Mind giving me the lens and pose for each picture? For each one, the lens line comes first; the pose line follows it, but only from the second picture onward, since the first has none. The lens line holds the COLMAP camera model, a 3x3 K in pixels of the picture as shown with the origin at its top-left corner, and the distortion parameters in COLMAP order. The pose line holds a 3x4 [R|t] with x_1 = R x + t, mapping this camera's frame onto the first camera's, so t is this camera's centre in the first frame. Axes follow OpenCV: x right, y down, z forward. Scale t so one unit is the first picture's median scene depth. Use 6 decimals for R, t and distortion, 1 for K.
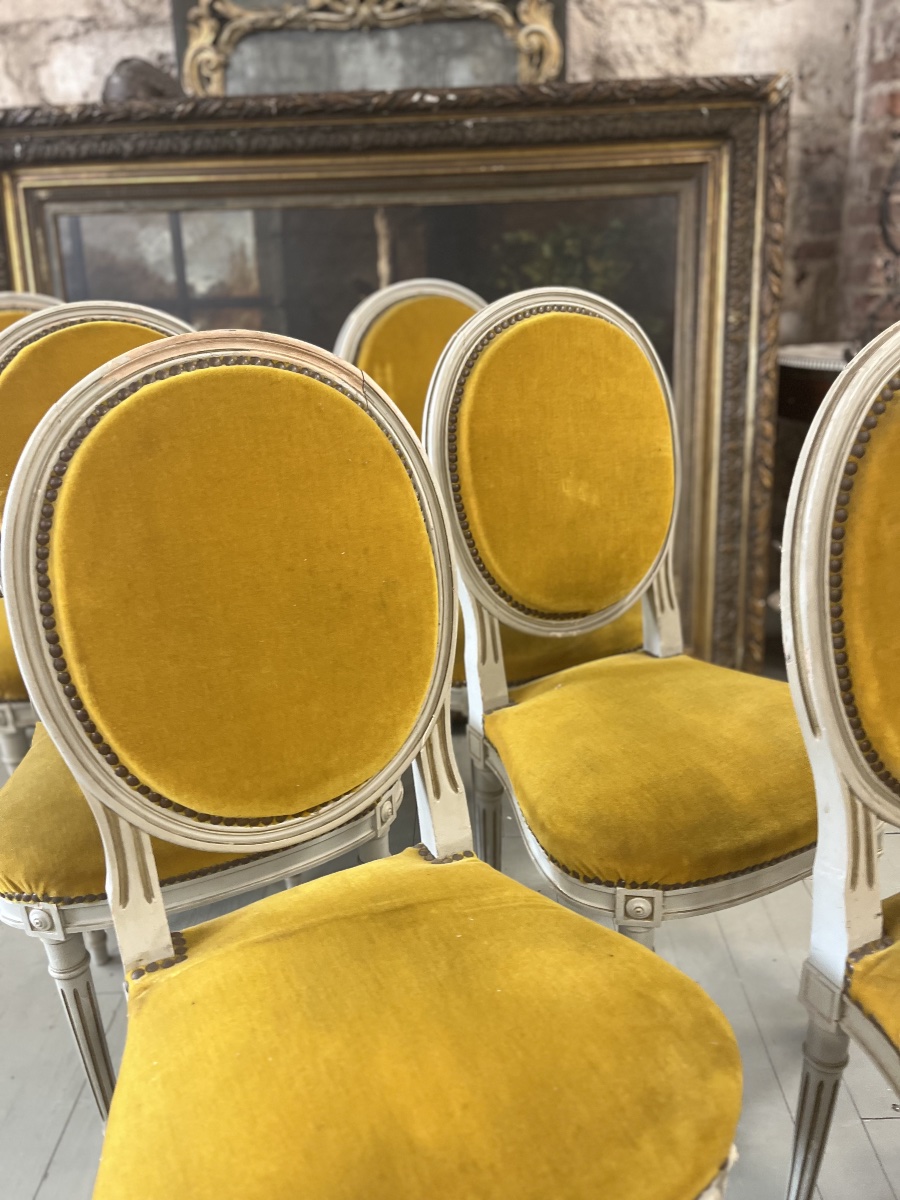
lens RADIAL K [[899.0, 0, 478.4], [0, 899.0, 615.3], [0, 0, 1]] dist [0.080307, -0.113957]
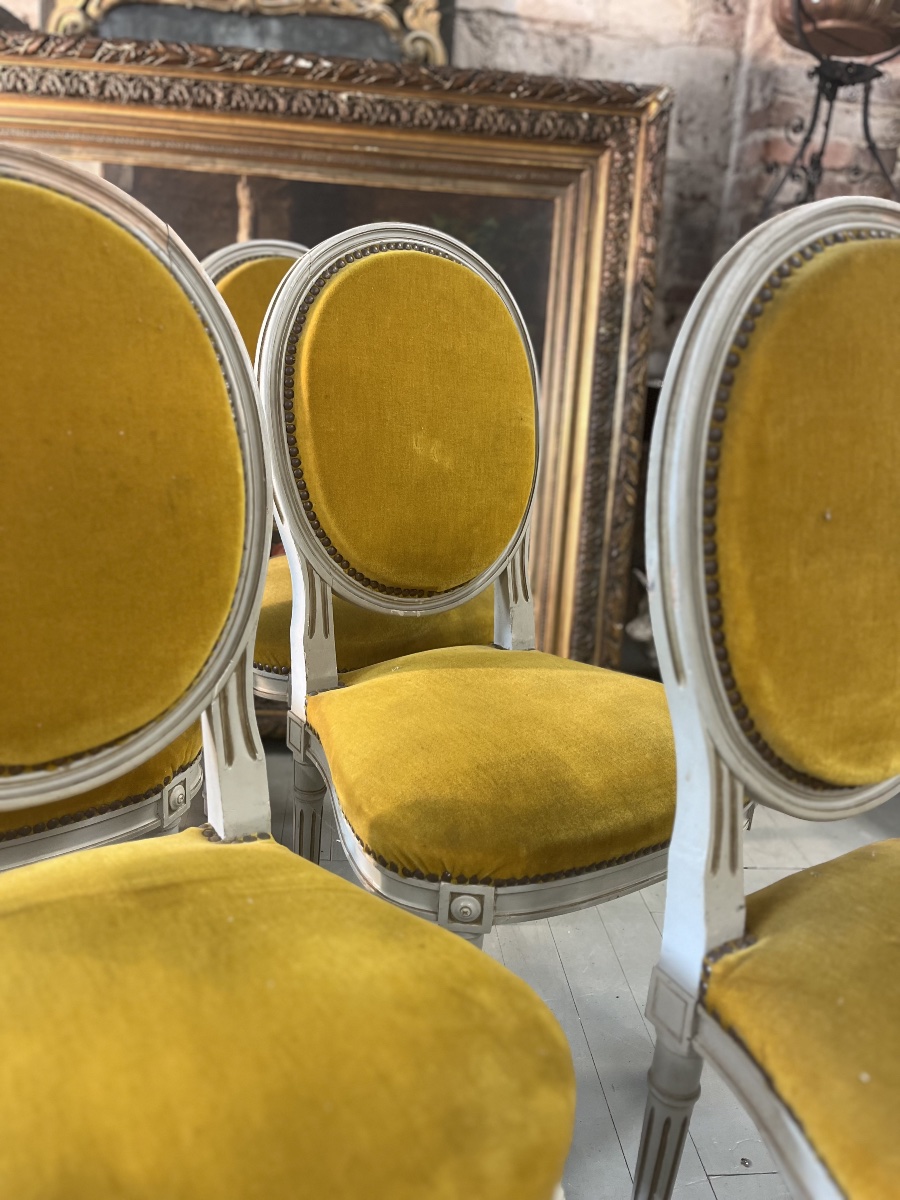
lens RADIAL K [[916.3, 0, 450.0], [0, 916.3, 600.0], [0, 0, 1]] dist [0.066321, -0.089776]
pose [[0.990828, 0.065807, 0.118023, 0.042146], [-0.057141, 0.995517, -0.075370, 0.101924], [-0.122454, 0.067935, 0.990146, 0.134890]]
